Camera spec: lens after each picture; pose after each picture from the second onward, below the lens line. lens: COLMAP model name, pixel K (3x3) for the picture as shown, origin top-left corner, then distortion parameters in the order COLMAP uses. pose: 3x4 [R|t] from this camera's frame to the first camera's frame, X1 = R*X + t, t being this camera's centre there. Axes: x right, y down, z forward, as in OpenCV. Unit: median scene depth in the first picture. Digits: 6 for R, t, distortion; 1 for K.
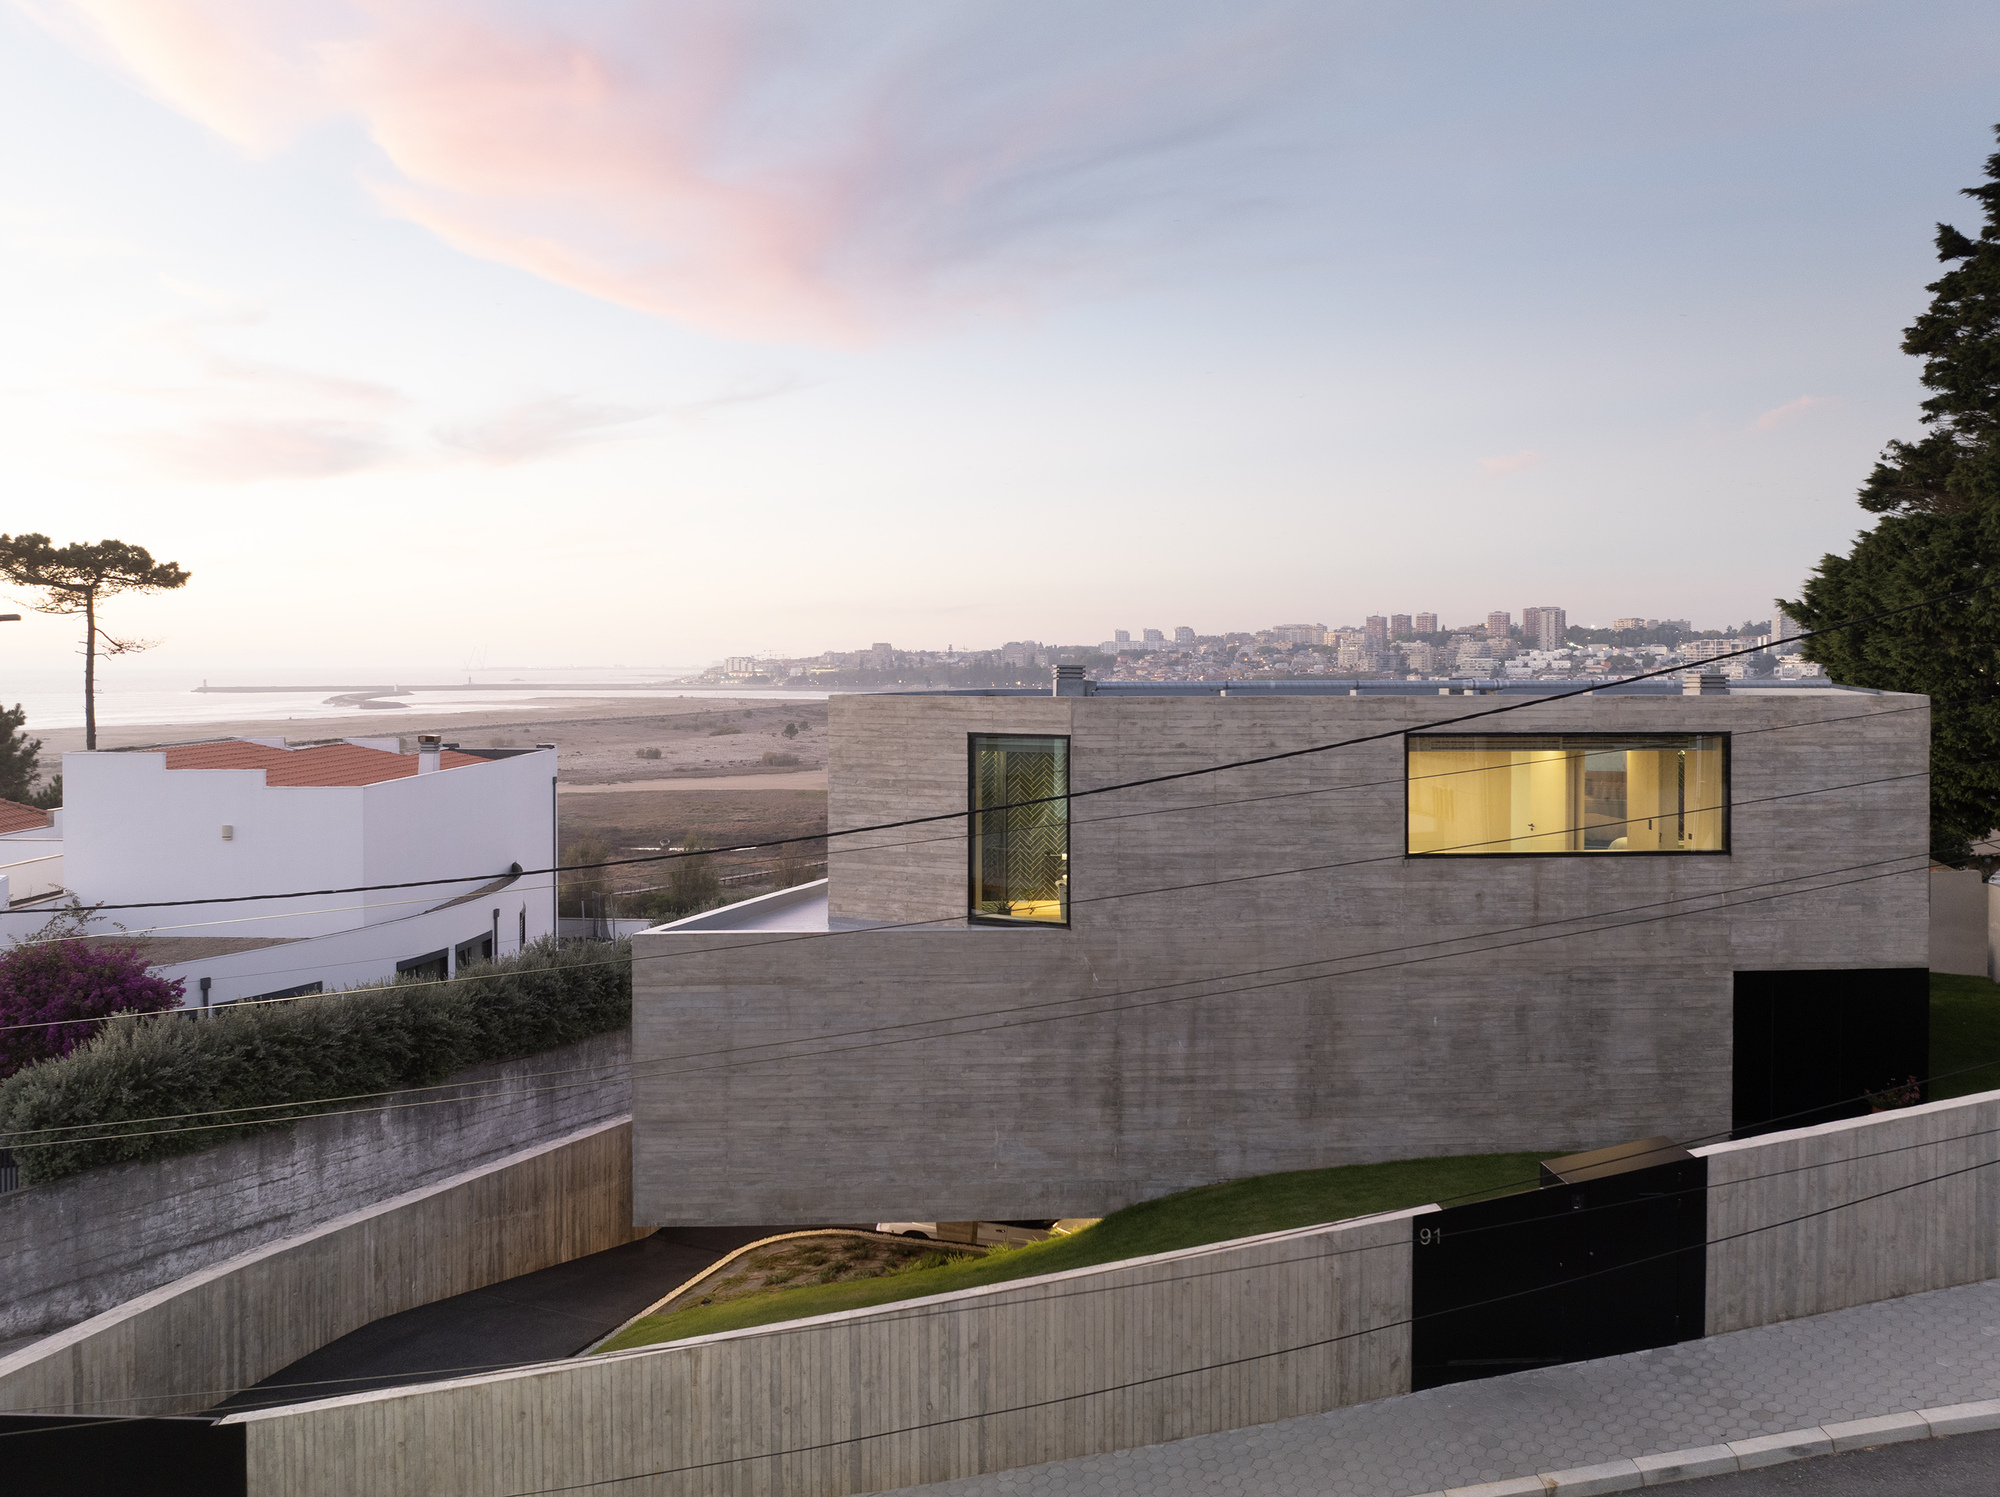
lens RADIAL K [[1391.1, 0, 999.1], [0, 1391.1, 741.2], [0, 0, 1]] dist [-0.050346, 0.026666]
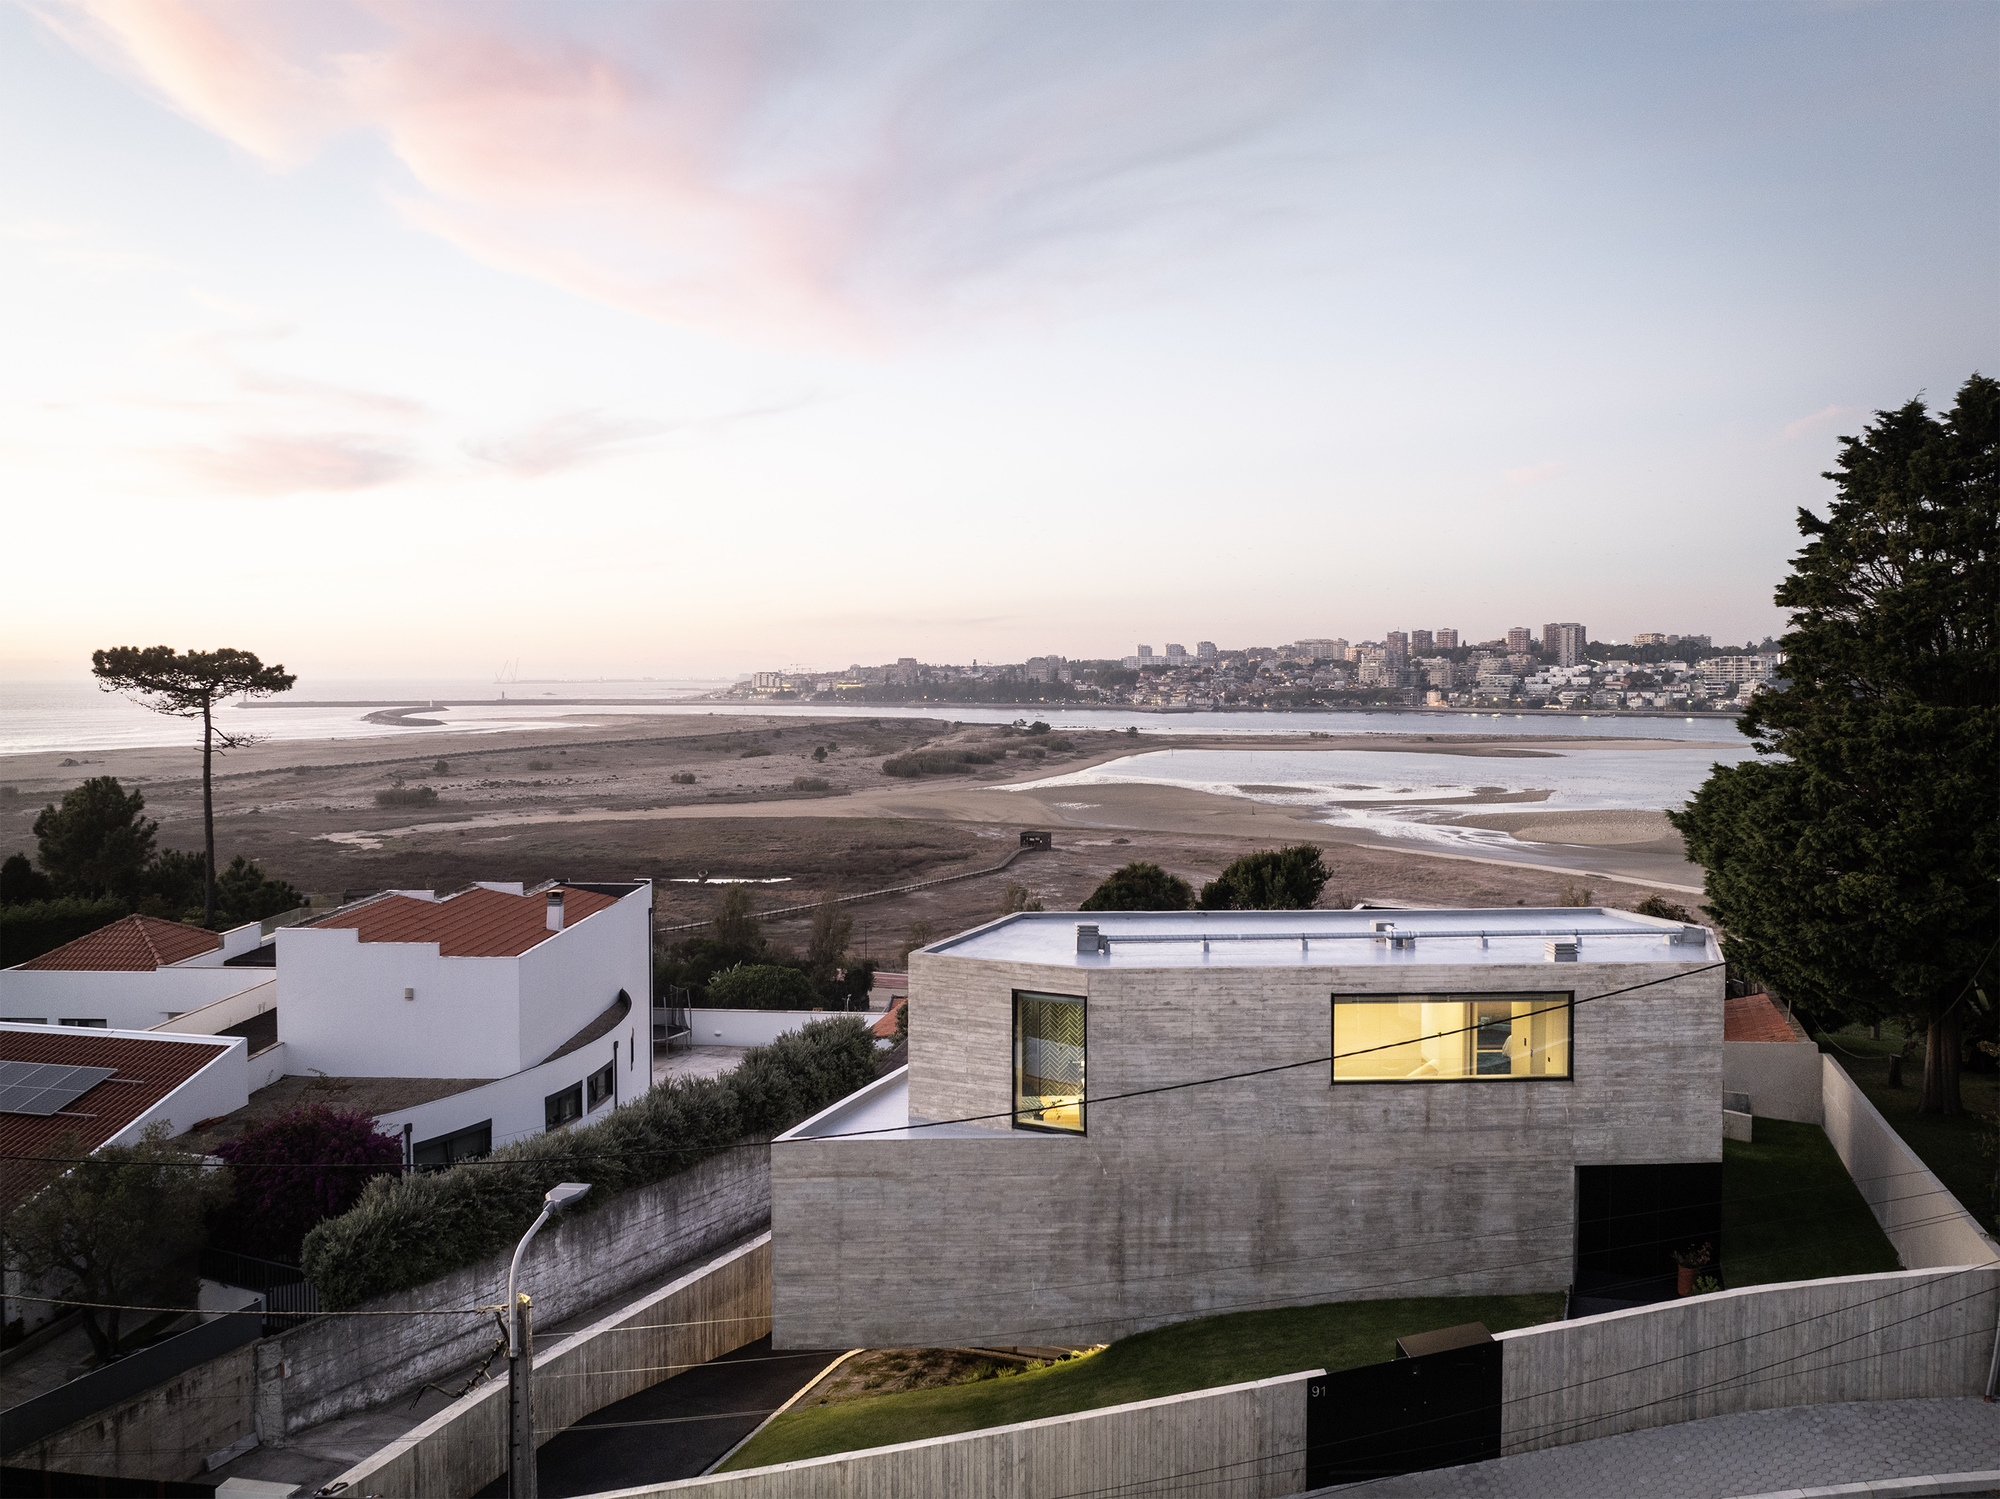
lens RADIAL K [[1391.1, 0, 1001.1], [0, 1391.1, 758.9], [0, 0, 1]] dist [-0.050346, 0.026666]
pose [[0.999883, 0.001077, -0.015291, -0.012609], [-0.000900, 0.999933, 0.011554, -0.243284], [0.015302, -0.011539, 0.999816, -0.355892]]
